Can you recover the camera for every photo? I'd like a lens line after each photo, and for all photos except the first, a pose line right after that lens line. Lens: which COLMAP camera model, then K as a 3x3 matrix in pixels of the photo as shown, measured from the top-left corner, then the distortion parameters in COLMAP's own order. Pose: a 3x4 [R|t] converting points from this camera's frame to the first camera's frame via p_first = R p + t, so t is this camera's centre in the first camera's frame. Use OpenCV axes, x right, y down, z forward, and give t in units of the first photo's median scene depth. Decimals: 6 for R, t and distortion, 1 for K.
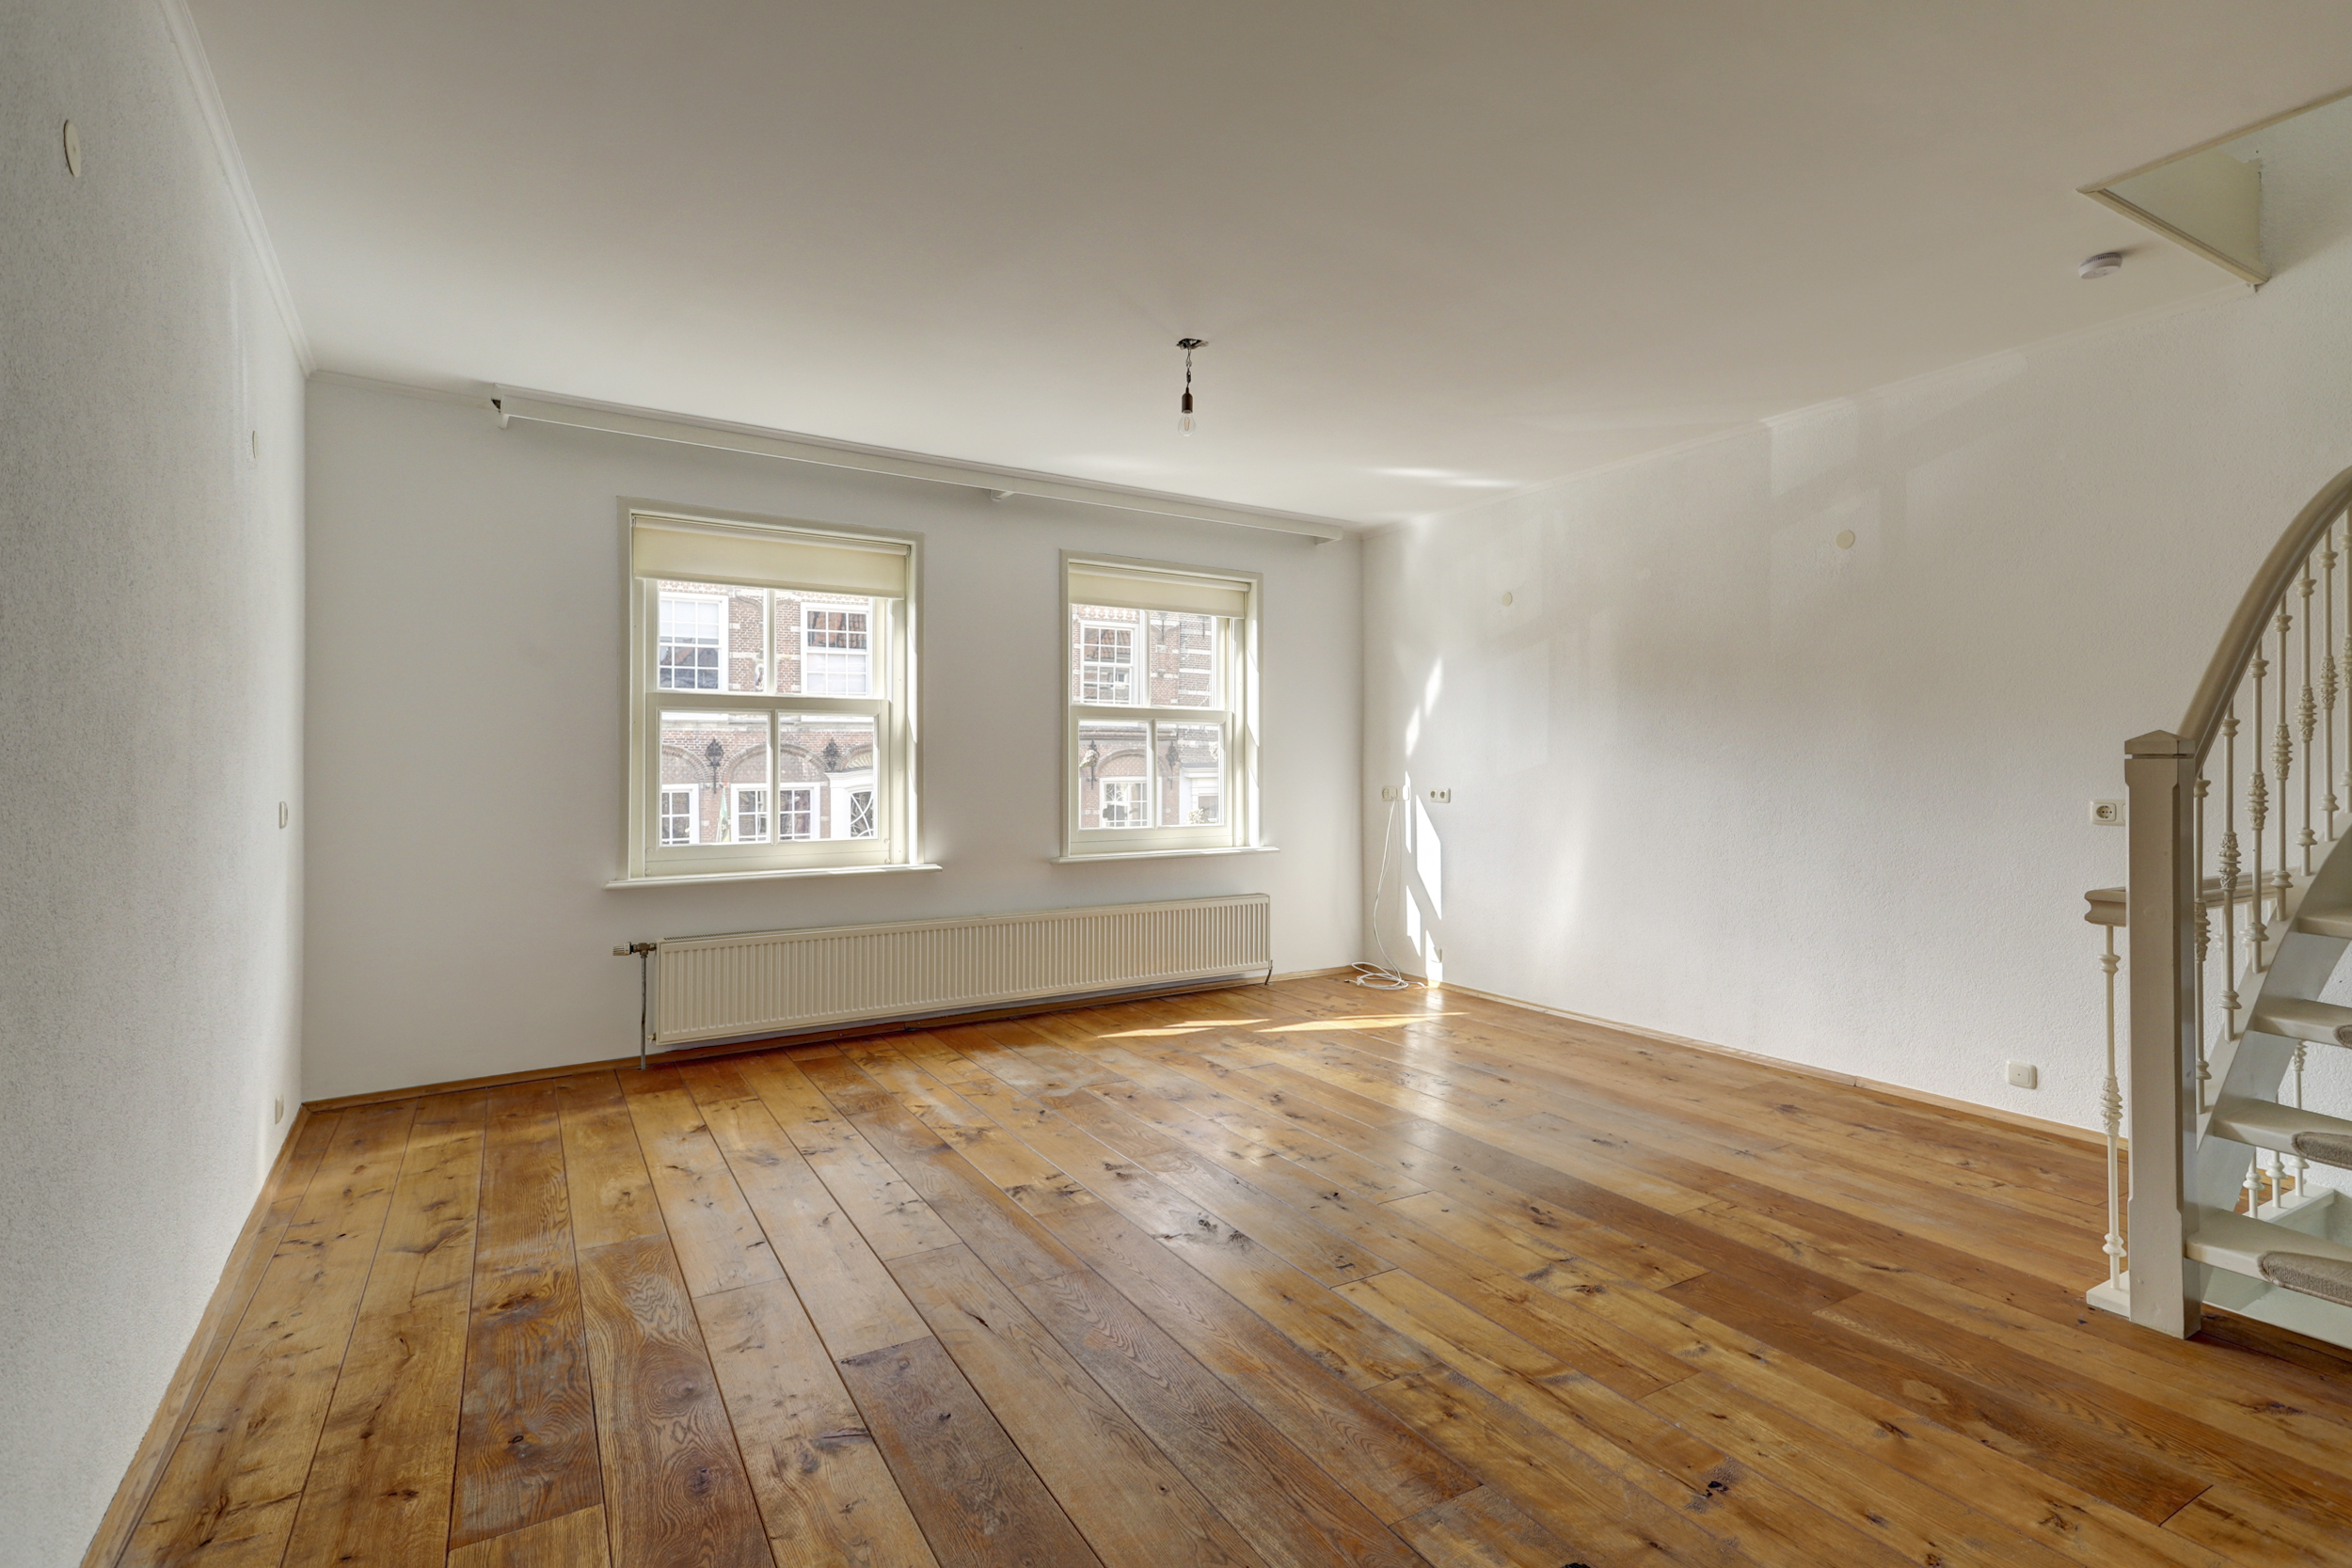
lens RADIAL K [[1138.1, 0, 1172.9], [0, 1138.1, 764.3], [0, 0, 1]] dist [0.015080, -0.000061]
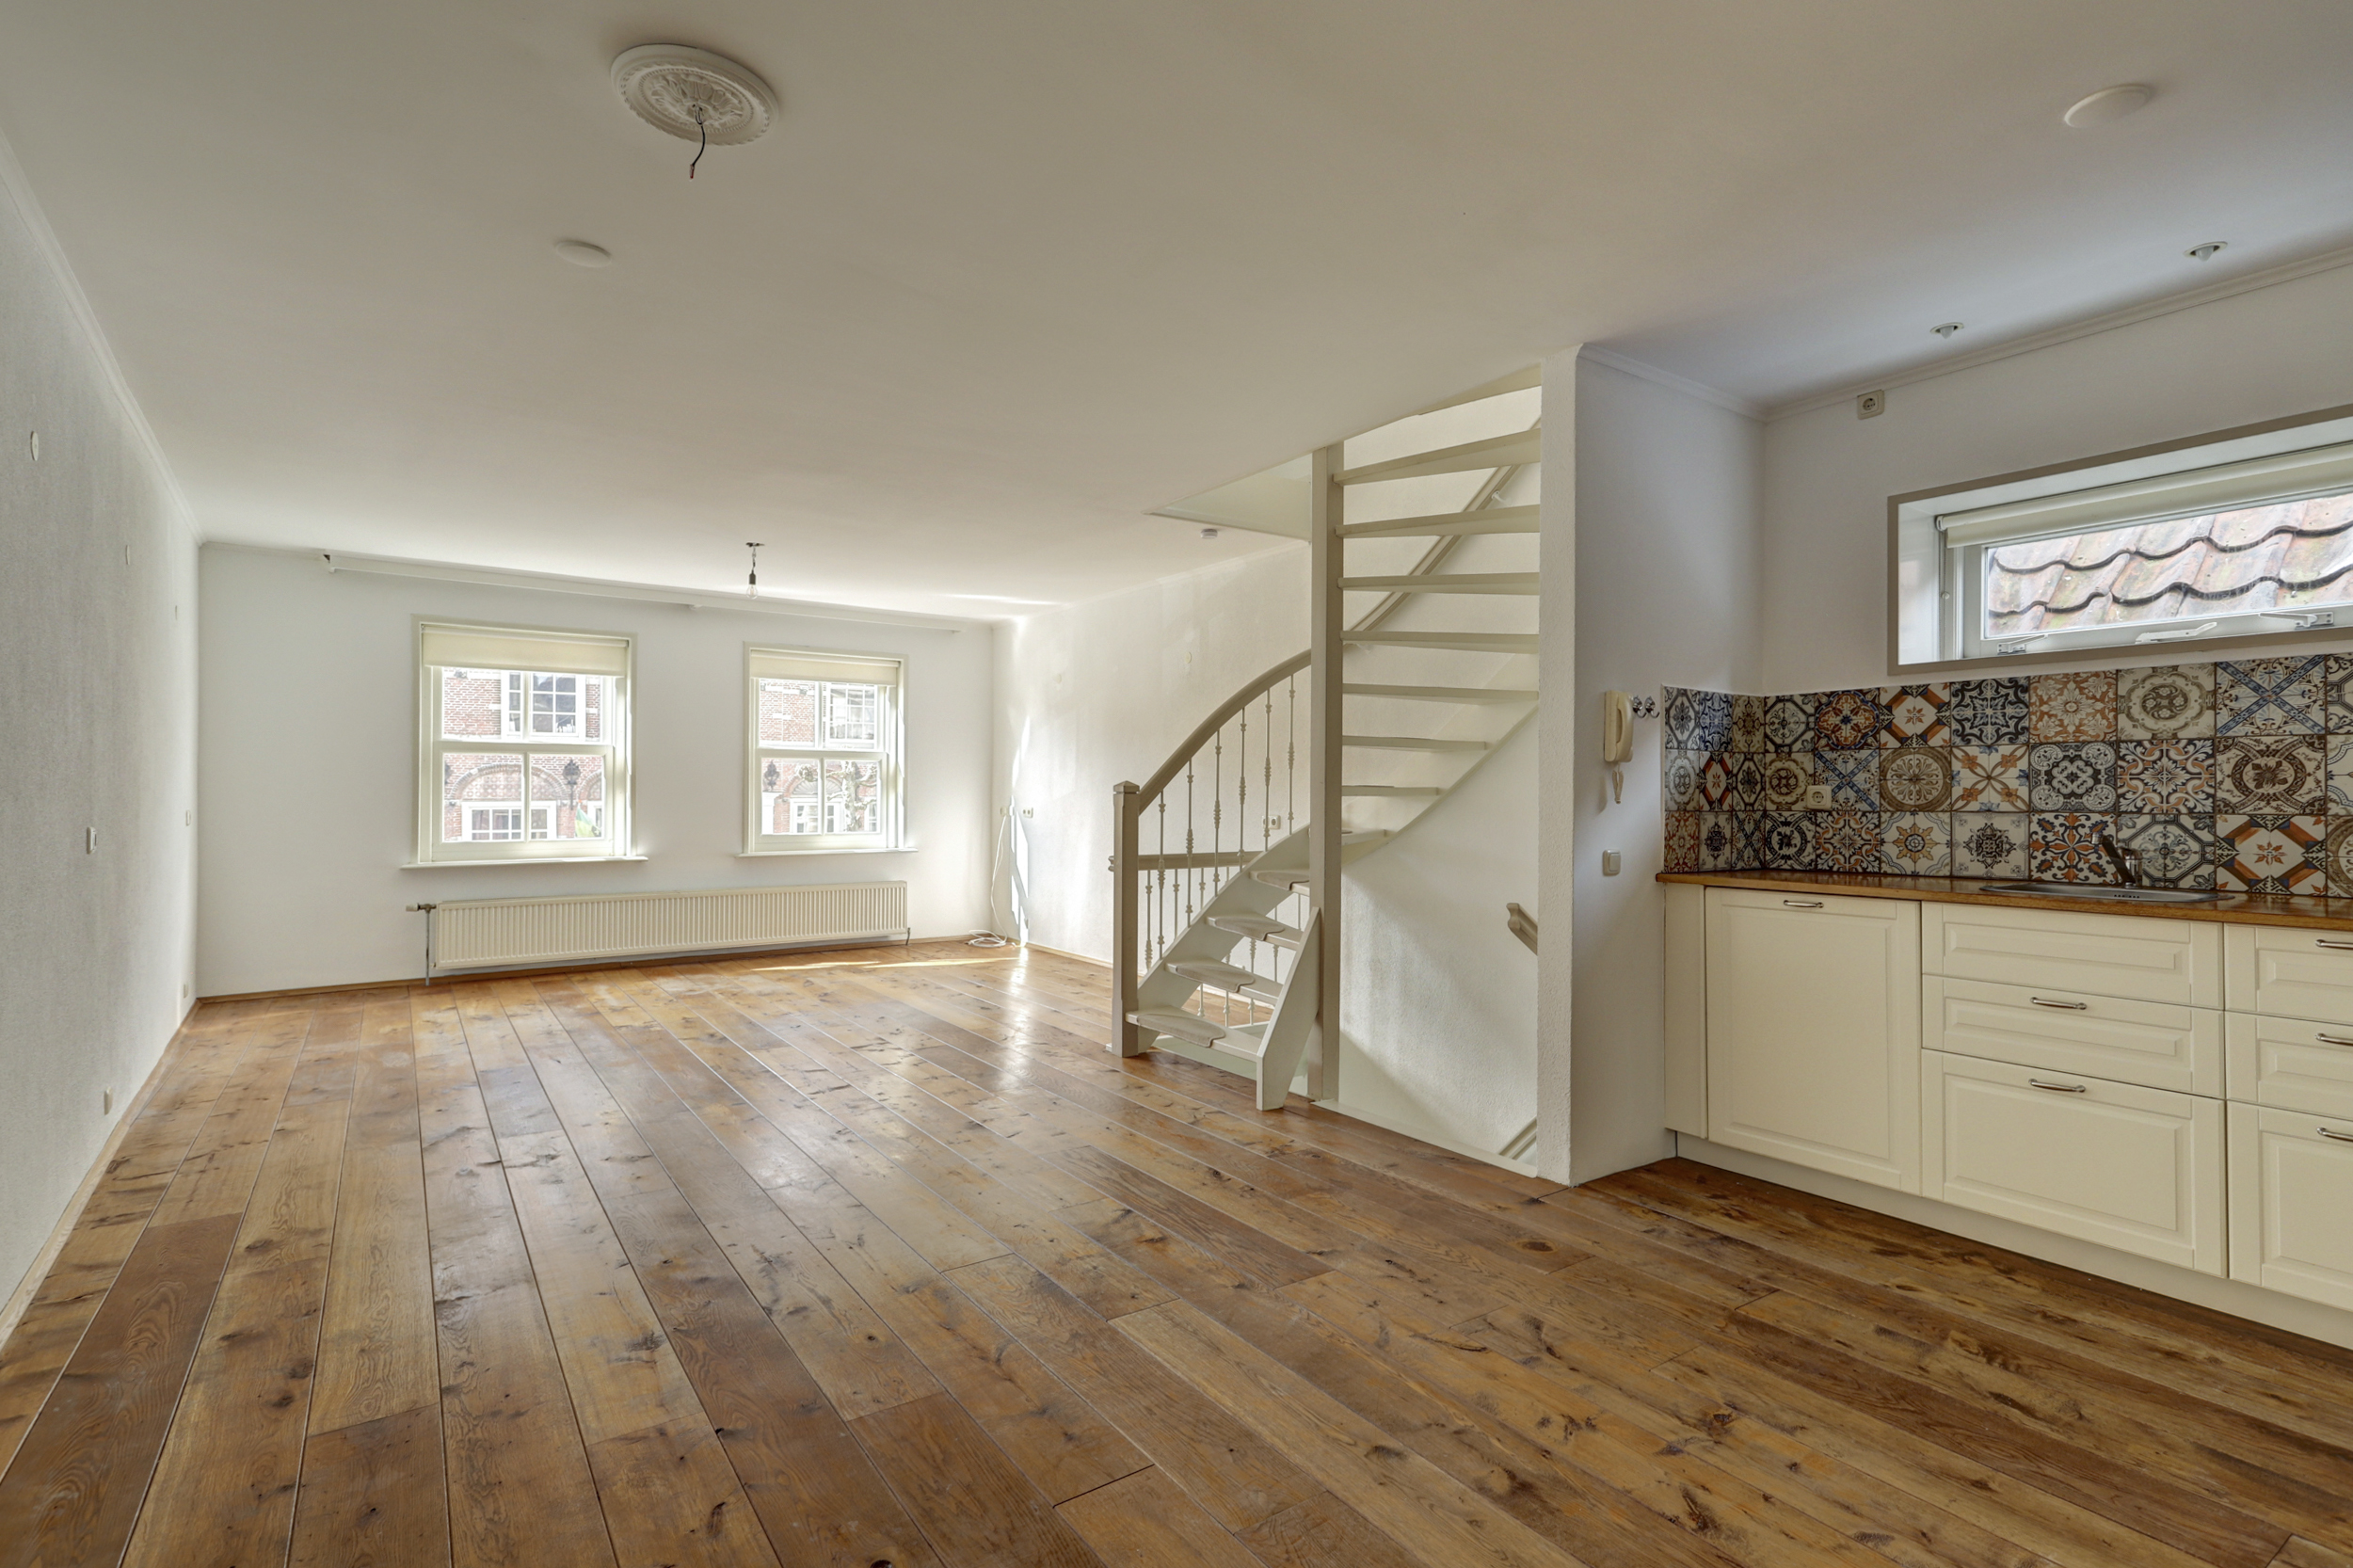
lens RADIAL K [[1138.7, 0, 1167.1], [0, 1138.7, 791.0], [0, 0, 1]] dist [0.015080, -0.000061]
pose [[0.997317, 0.005781, 0.072975, 0.340733], [-0.006237, 0.999962, 0.006019, -0.010258], [-0.072937, -0.006458, 0.997316, -0.501821]]
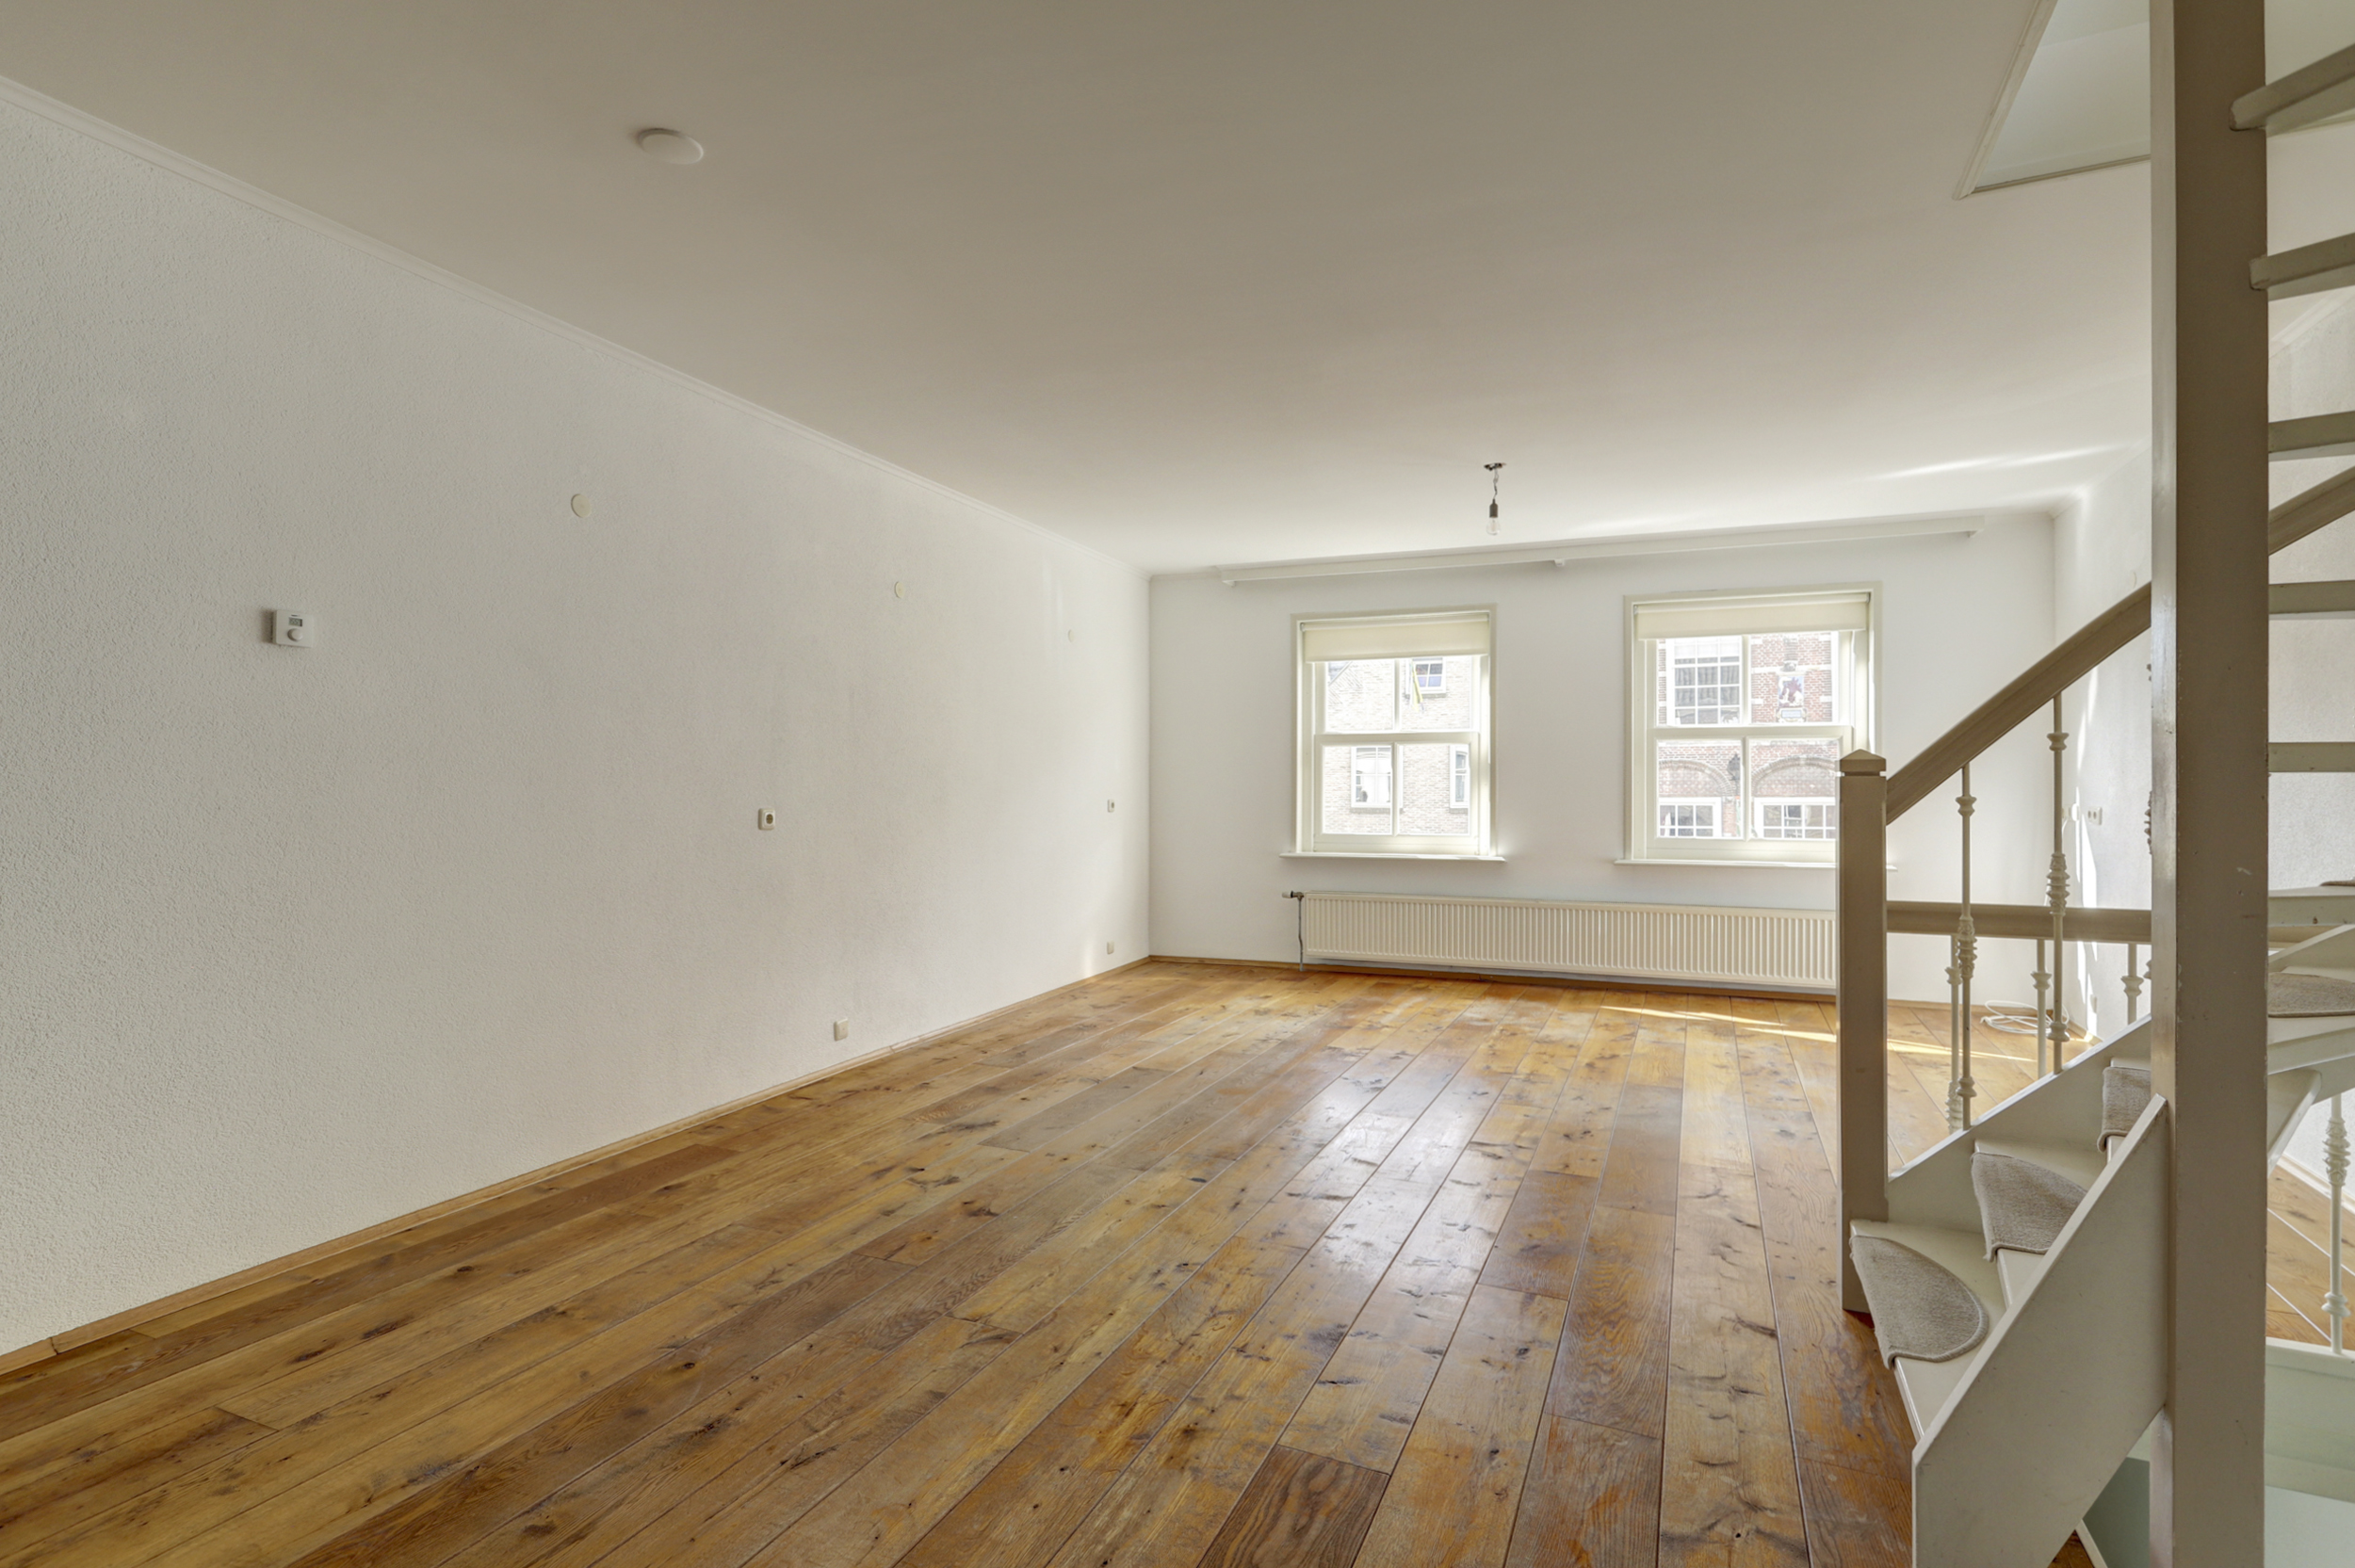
lens RADIAL K [[1139.5, 0, 1171.2], [0, 1139.5, 773.8], [0, 0, 1]] dist [0.015080, -0.000061]
pose [[0.582013, -0.007033, -0.813149, 0.592813], [0.003786, 0.999975, -0.005940, -0.000718], [0.813170, 0.000378, 0.582026, -0.061366]]
